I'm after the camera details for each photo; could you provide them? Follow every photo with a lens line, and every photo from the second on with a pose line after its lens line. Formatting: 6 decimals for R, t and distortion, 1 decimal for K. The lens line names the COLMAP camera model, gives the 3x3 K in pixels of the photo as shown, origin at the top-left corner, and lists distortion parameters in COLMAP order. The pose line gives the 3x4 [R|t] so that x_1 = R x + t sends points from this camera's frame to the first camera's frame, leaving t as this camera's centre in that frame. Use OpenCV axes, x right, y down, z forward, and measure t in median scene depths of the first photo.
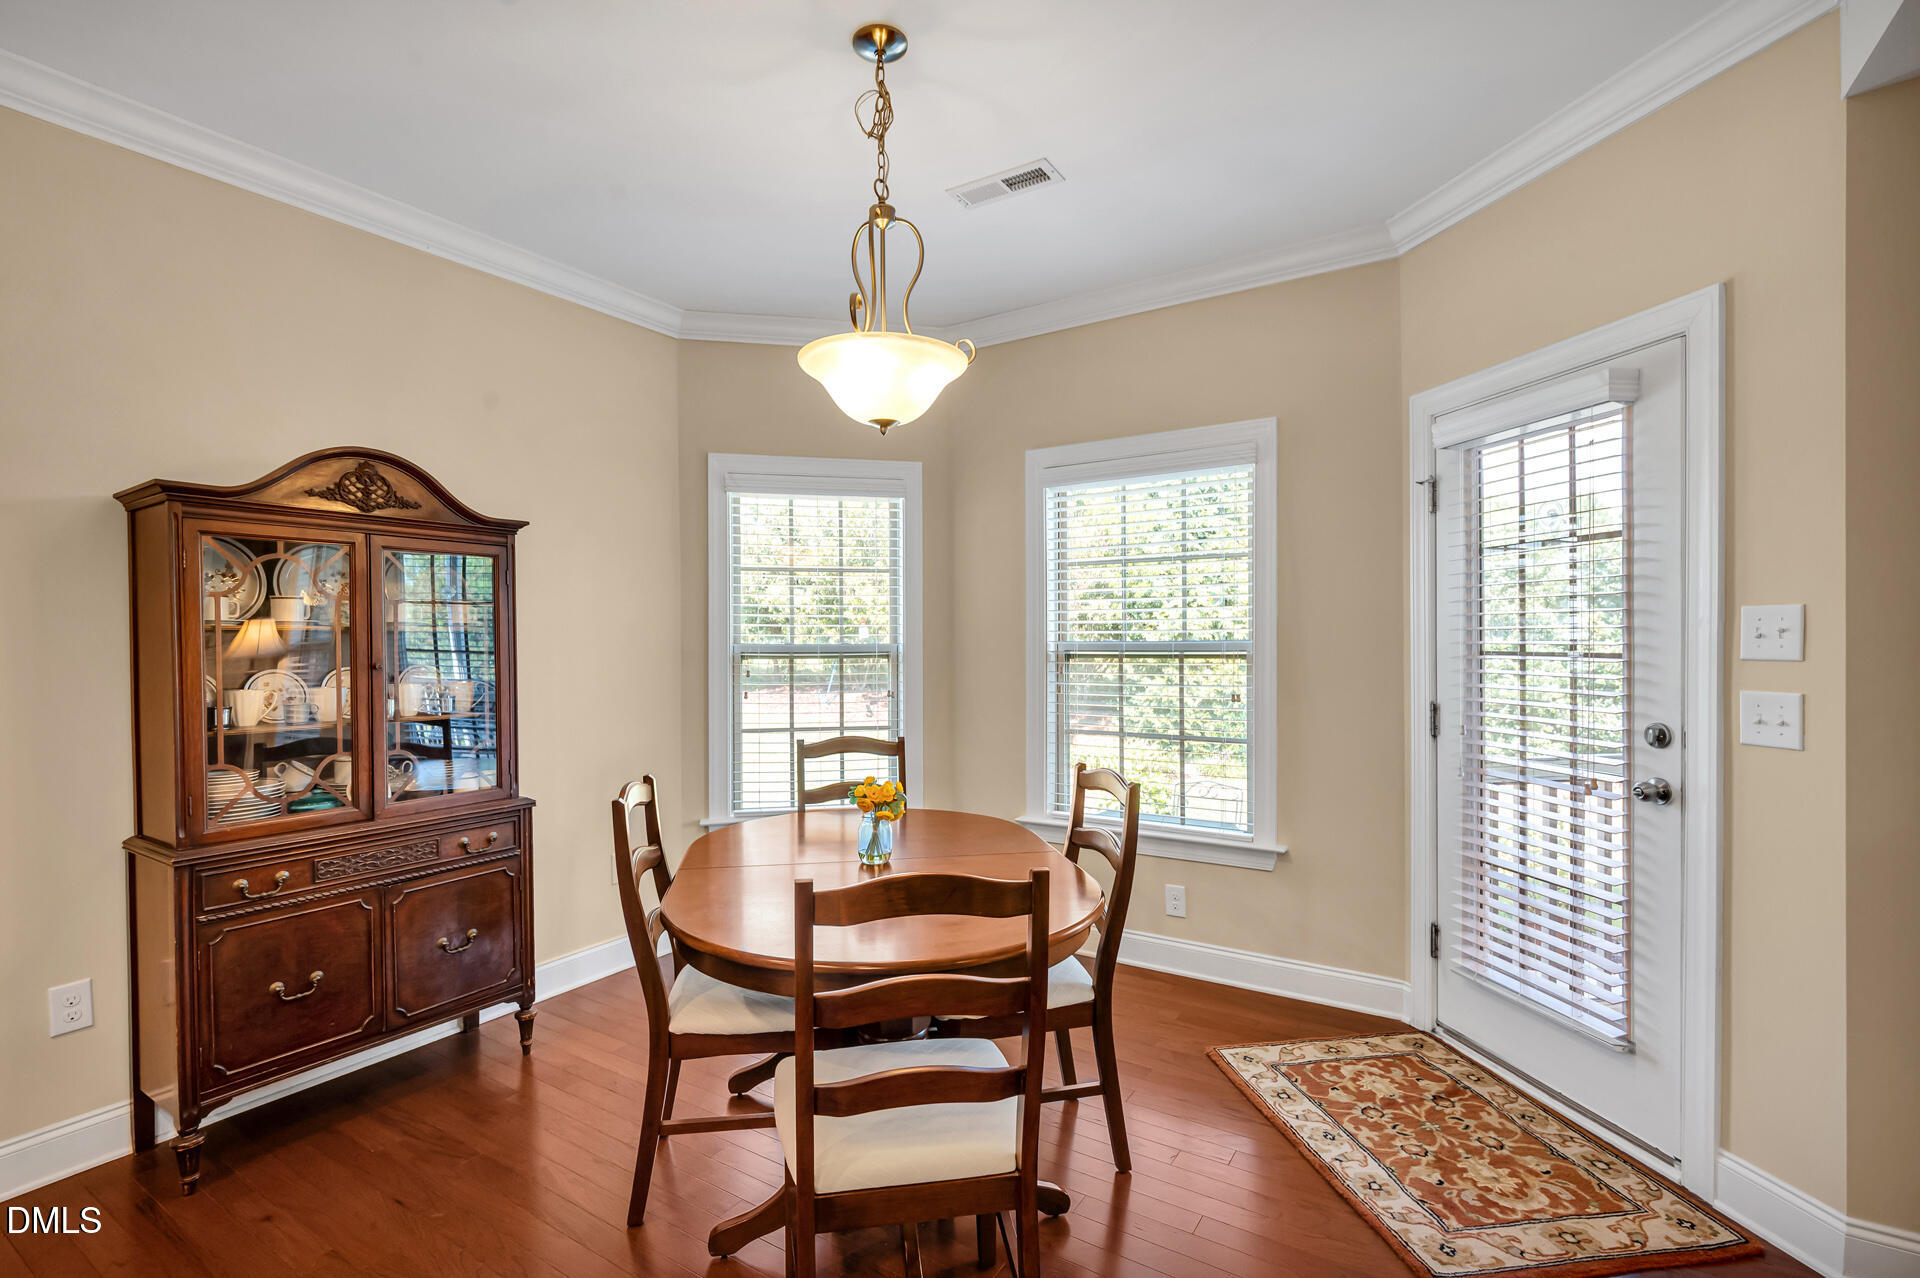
lens RADIAL K [[875.4, 0, 960.0], [0, 875.4, 639.0], [0, 0, 1]] dist [0.000593, 0.000831]
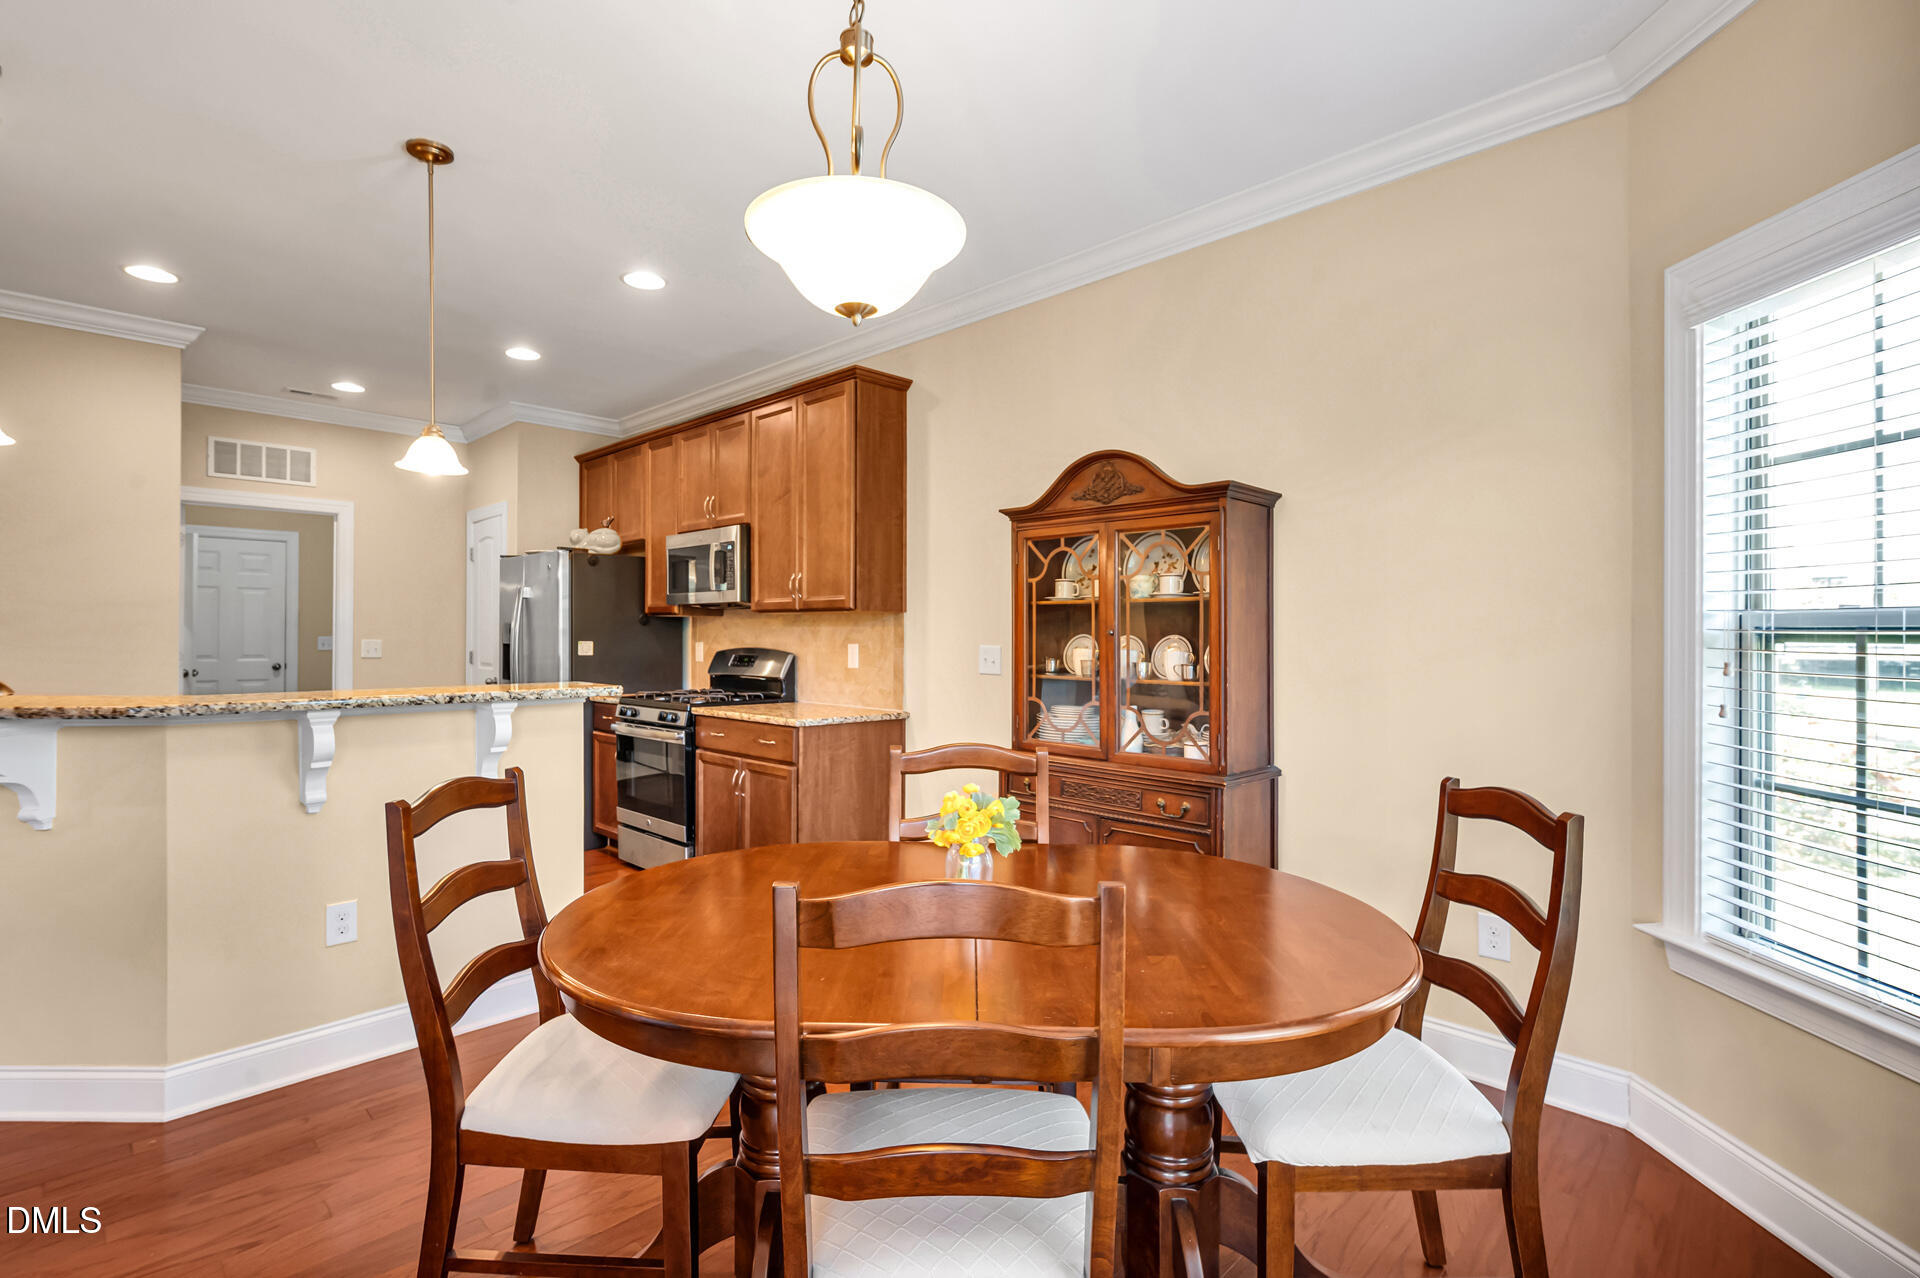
lens RADIAL K [[875.4, 0, 960.0], [0, 875.4, 639.0], [0, 0, 1]] dist [0.000593, 0.000831]
pose [[-0.191431, 0.009031, -0.981465, 0.477253], [-0.001369, 0.999954, 0.009468, 0.024769], [0.981505, 0.003156, -0.191410, 0.911926]]
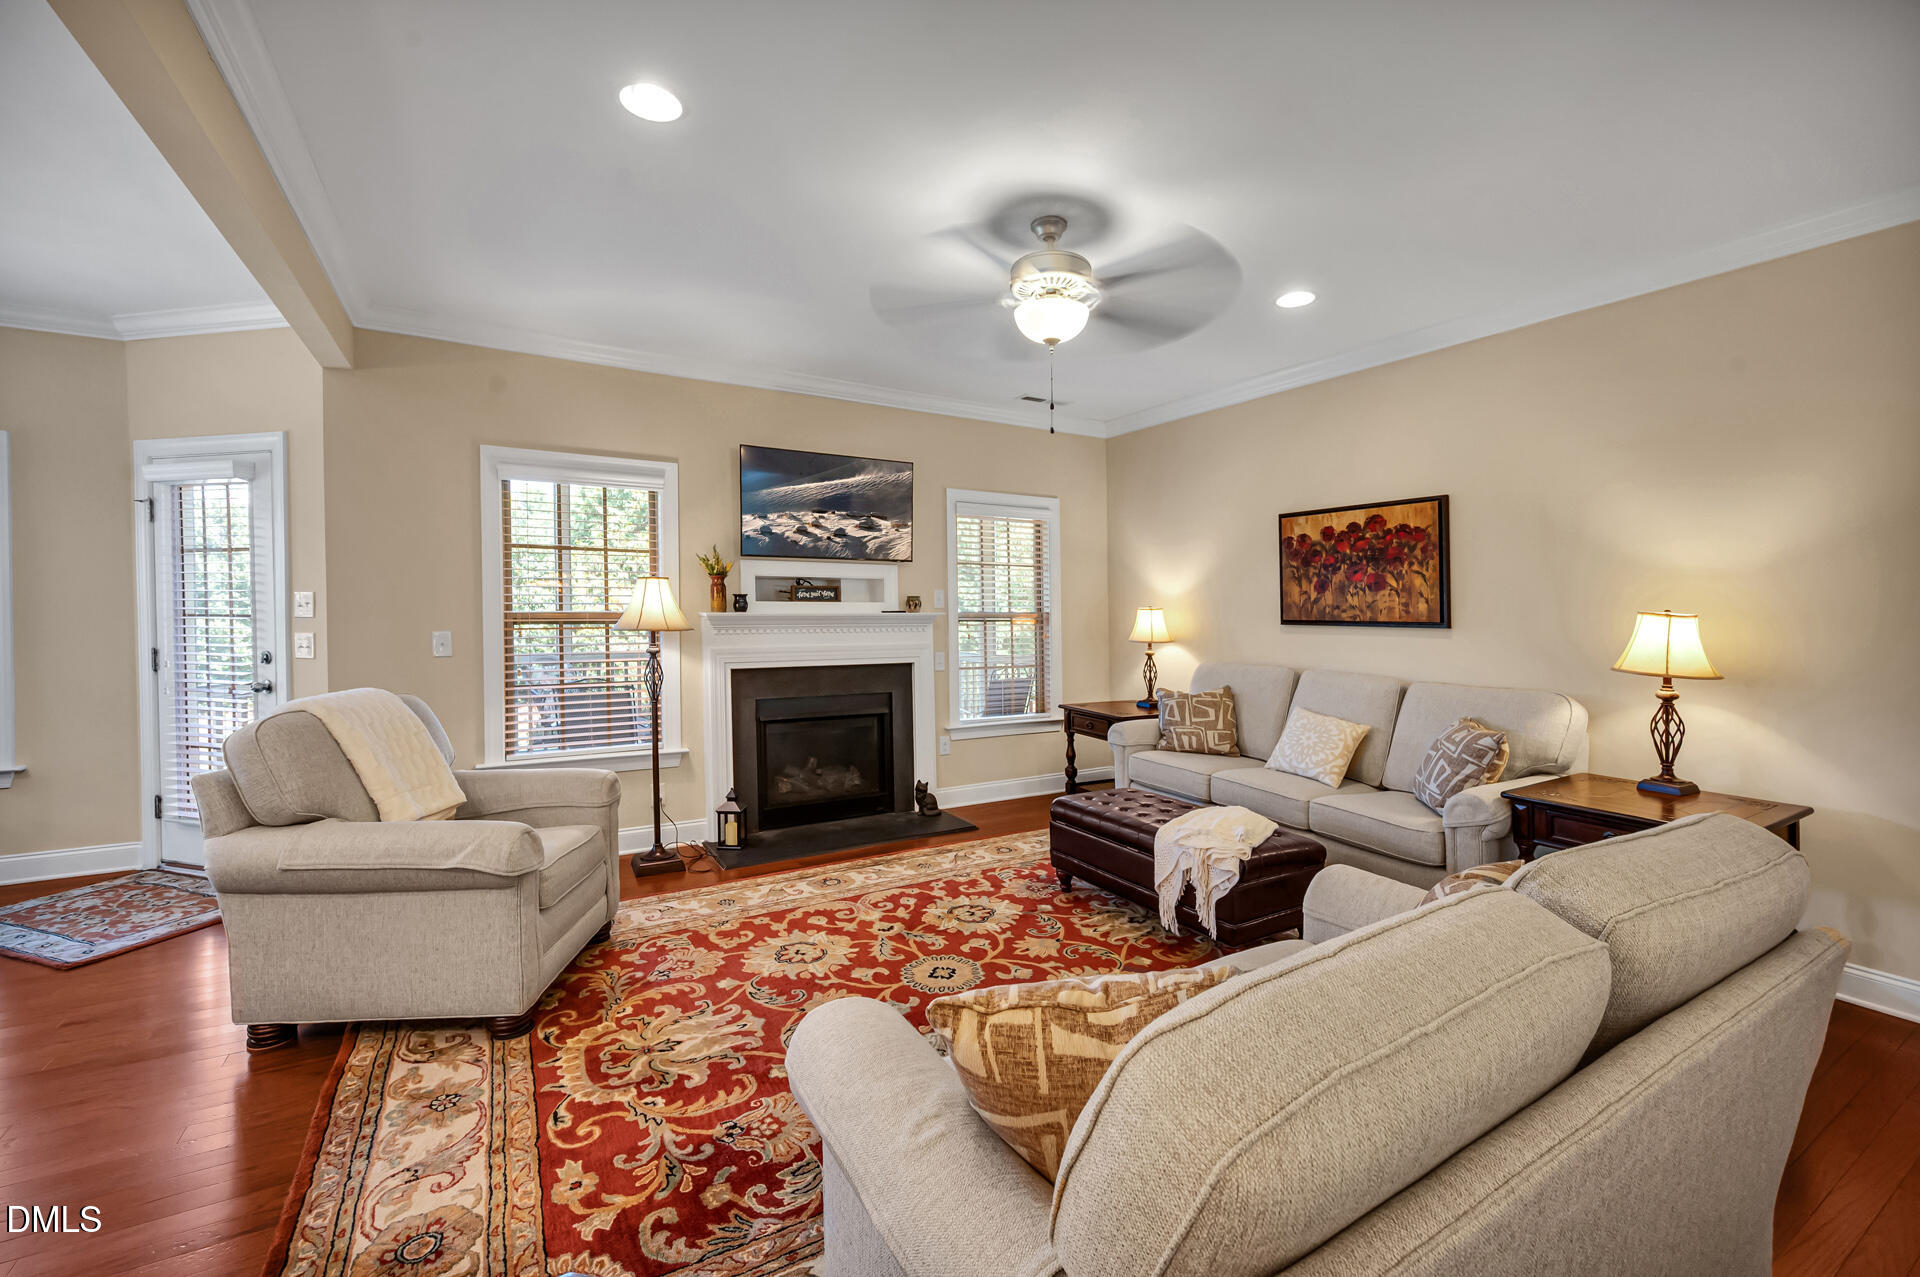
lens RADIAL K [[793.5, 0, 953.8], [0, 793.5, 620.7], [0, 0, 1]] dist [-0.003124, -0.000565]
pose [[0.458742, -0.010534, 0.888507, -0.036683], [-0.007653, 0.999846, 0.015805, -0.006740], [-0.888536, -0.014051, 0.458591, -0.878721]]
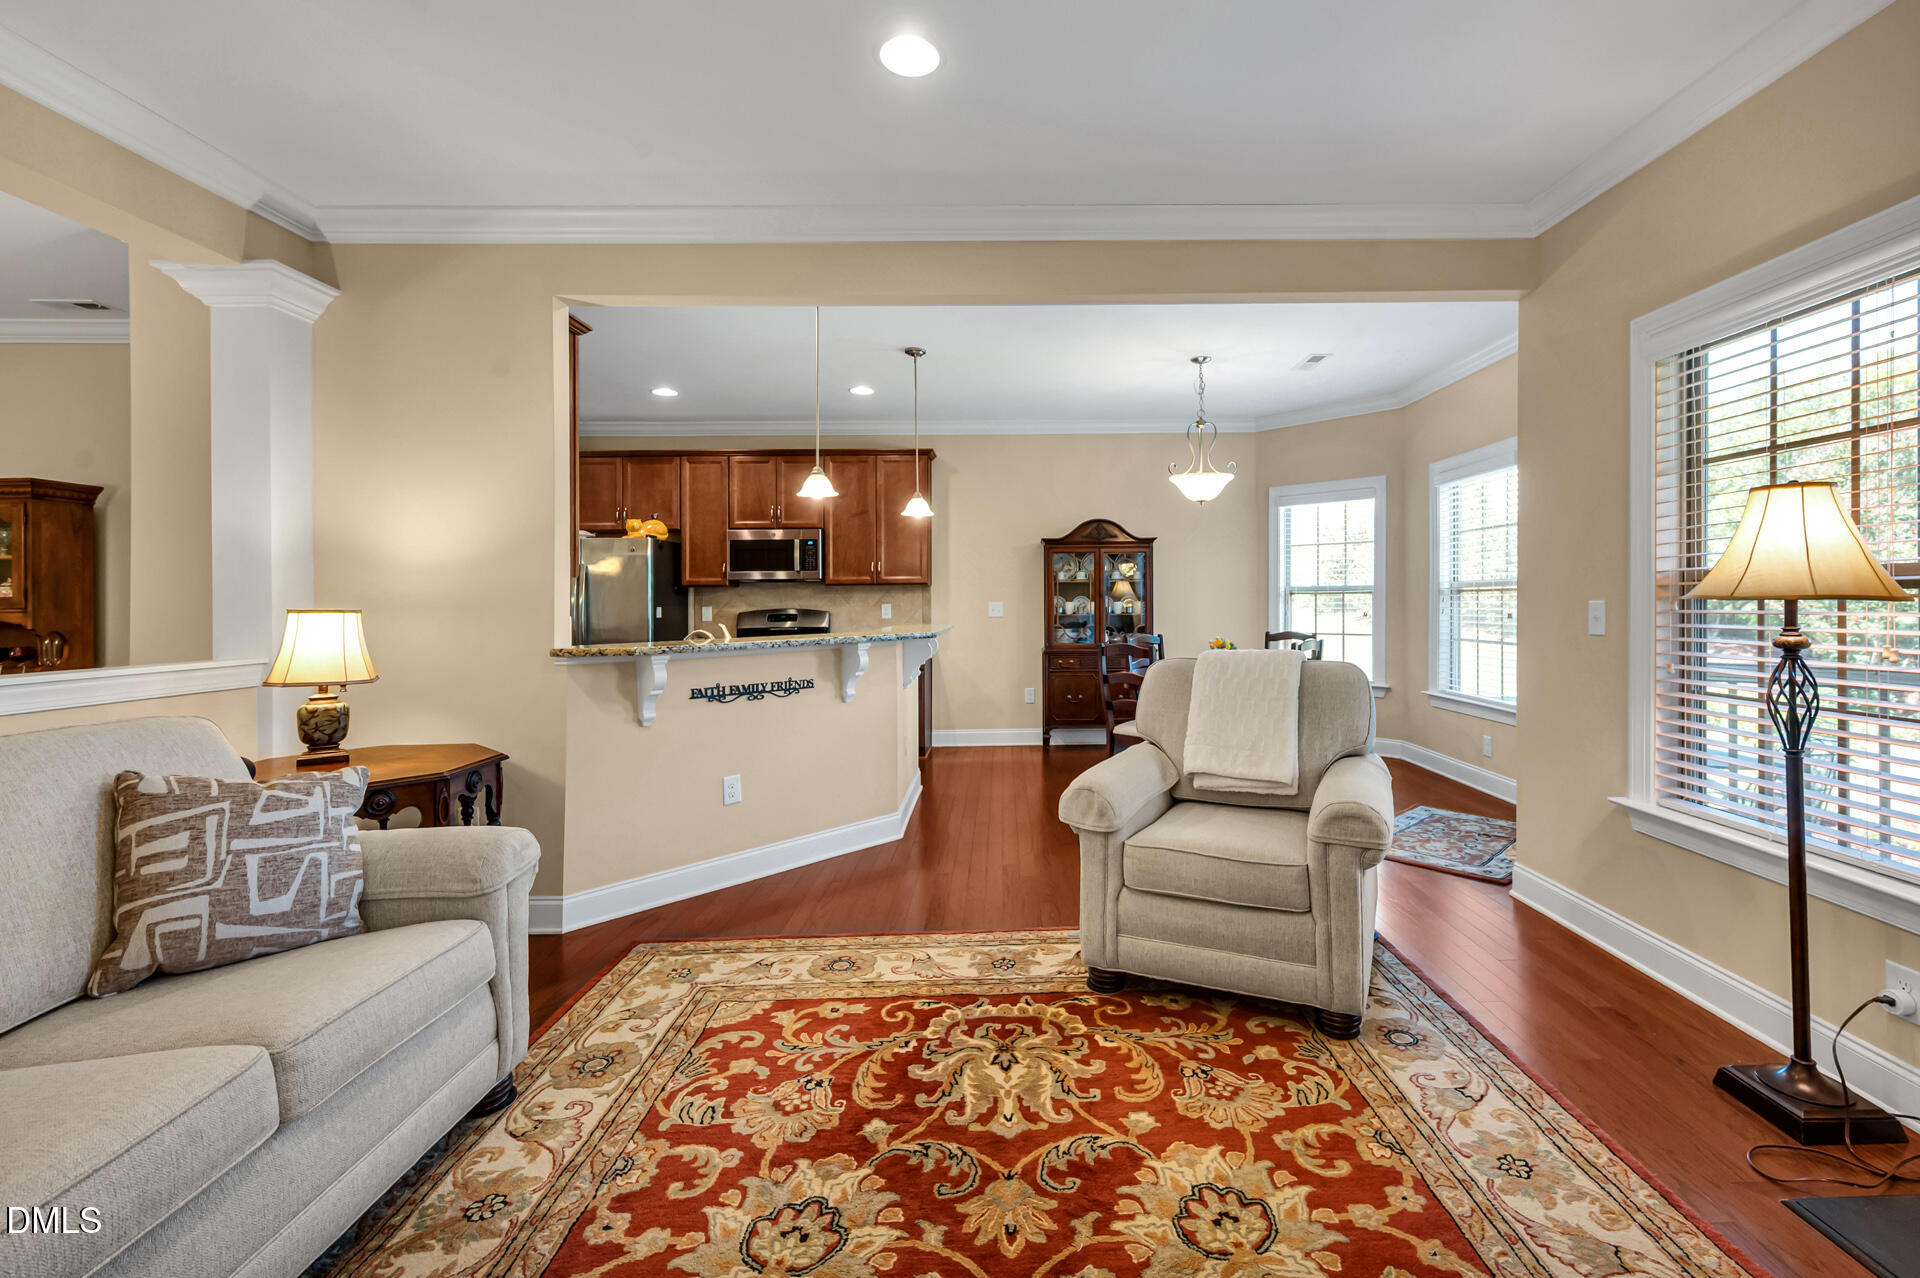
lens RADIAL K [[815.2, 0, 1026.0], [0, 815.2, 602.6], [0, 0, 1]] dist [0.000126, -0.000202]
pose [[0.565158, 0.000253, -0.824983, 1.224041], [0.009480, 0.999932, 0.006801, 0.031109], [0.824929, -0.011665, 0.565117, -0.629701]]
